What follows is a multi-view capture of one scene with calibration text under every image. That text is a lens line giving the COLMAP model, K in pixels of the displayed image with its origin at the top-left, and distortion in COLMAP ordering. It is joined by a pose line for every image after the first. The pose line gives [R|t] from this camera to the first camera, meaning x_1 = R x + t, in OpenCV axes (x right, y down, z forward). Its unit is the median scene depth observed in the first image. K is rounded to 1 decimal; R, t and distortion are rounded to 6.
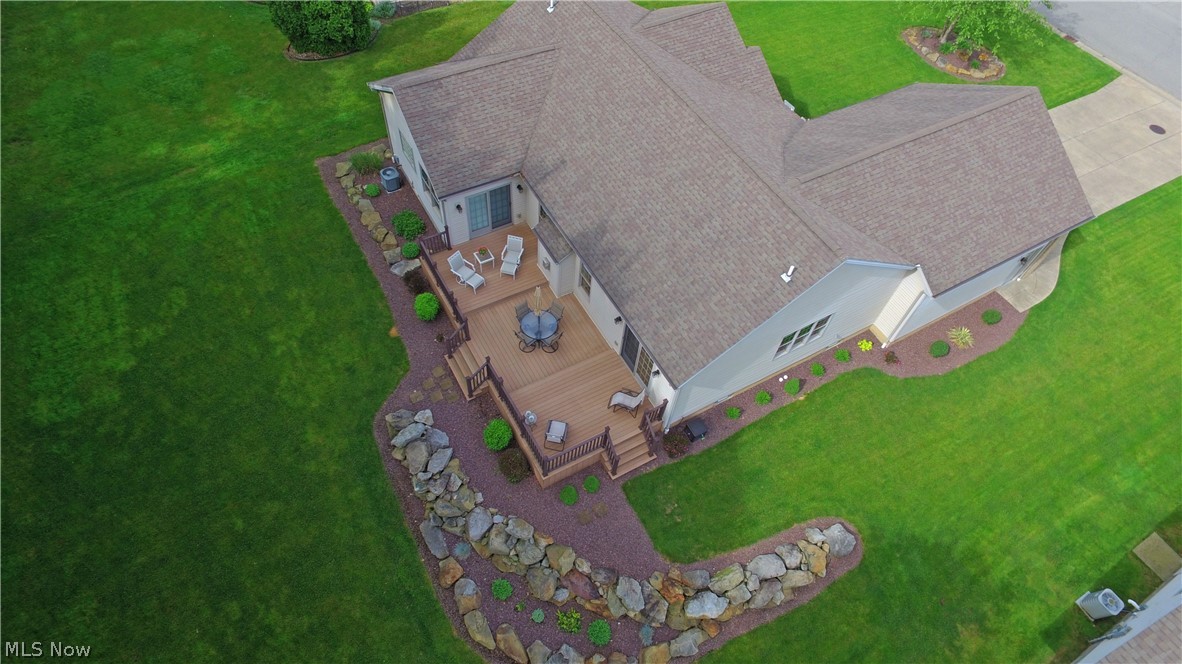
lens RADIAL K [[692.8, 0, 585.2], [0, 692.8, 328.6], [0, 0, 1]] dist [-0.017604, 0.016087]
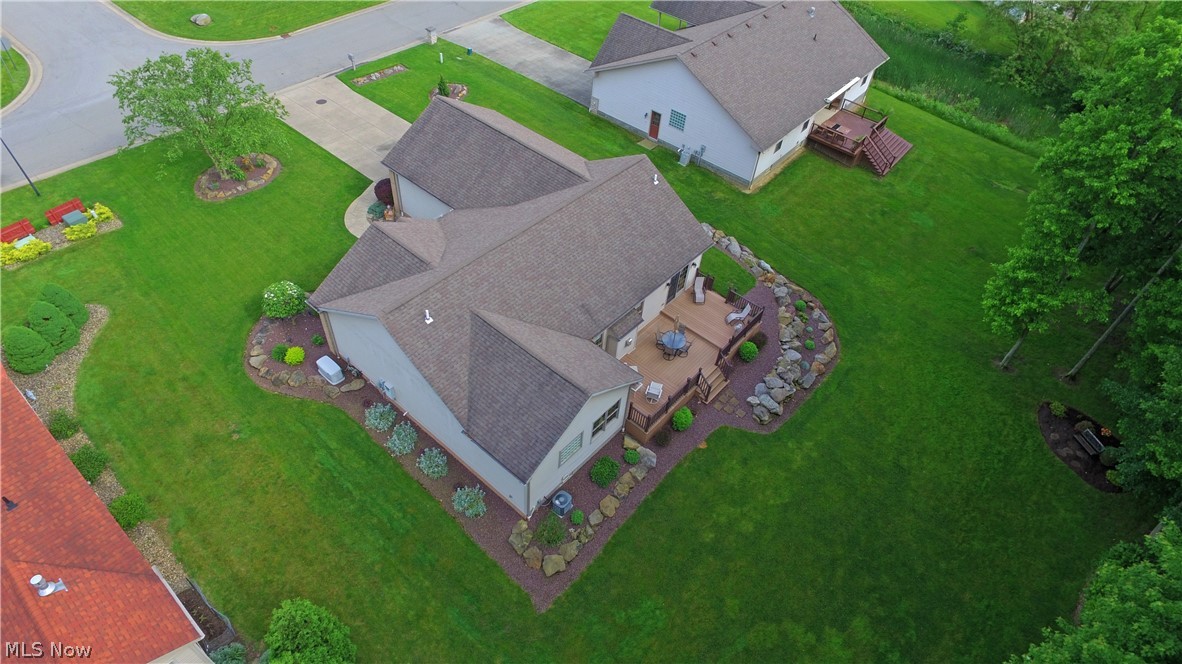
lens RADIAL K [[692.8, 0, 585.2], [0, 692.8, 328.6], [0, 0, 1]] dist [-0.017604, 0.016087]
pose [[-0.328049, -0.731852, 0.597307, -0.838696], [0.707799, 0.228331, 0.668495, -1.091957], [-0.625623, 0.642073, 0.443100, 0.439036]]
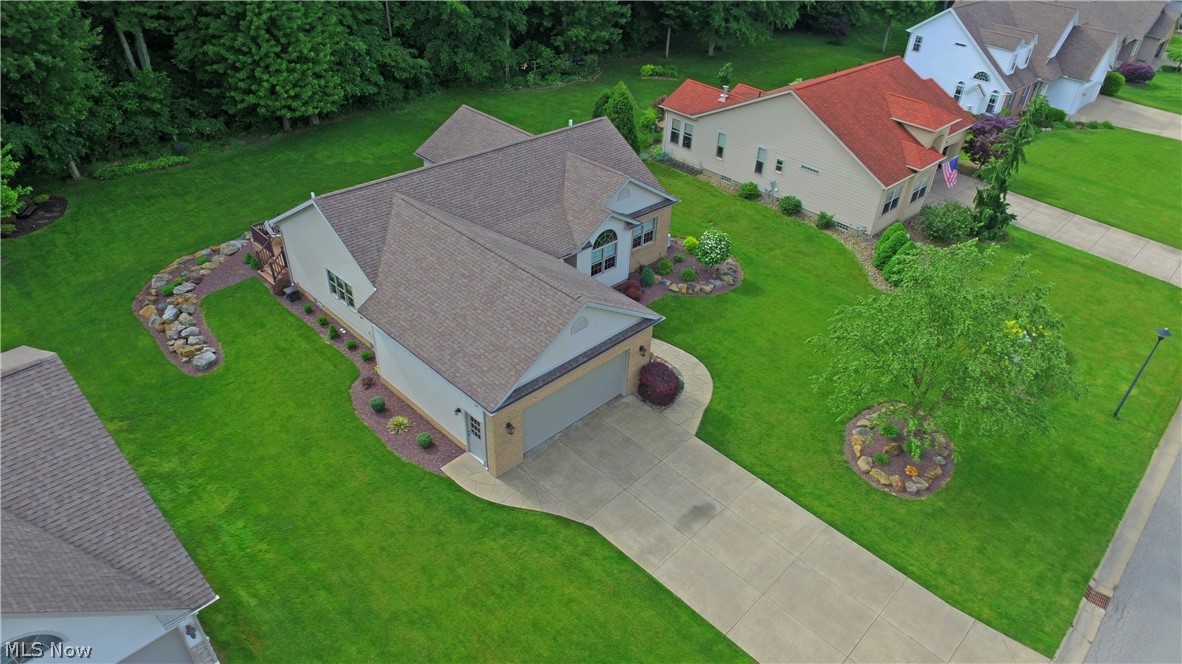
lens RADIAL K [[735.2, 0, 630.1], [0, 735.2, 348.3], [0, 0, 1]] dist [-0.002442, -0.000469]
pose [[0.307179, 0.524989, -0.793743, 1.583975], [-0.795874, 0.599006, 0.088185, -0.466485], [0.521753, 0.604631, 0.601827, 0.468189]]
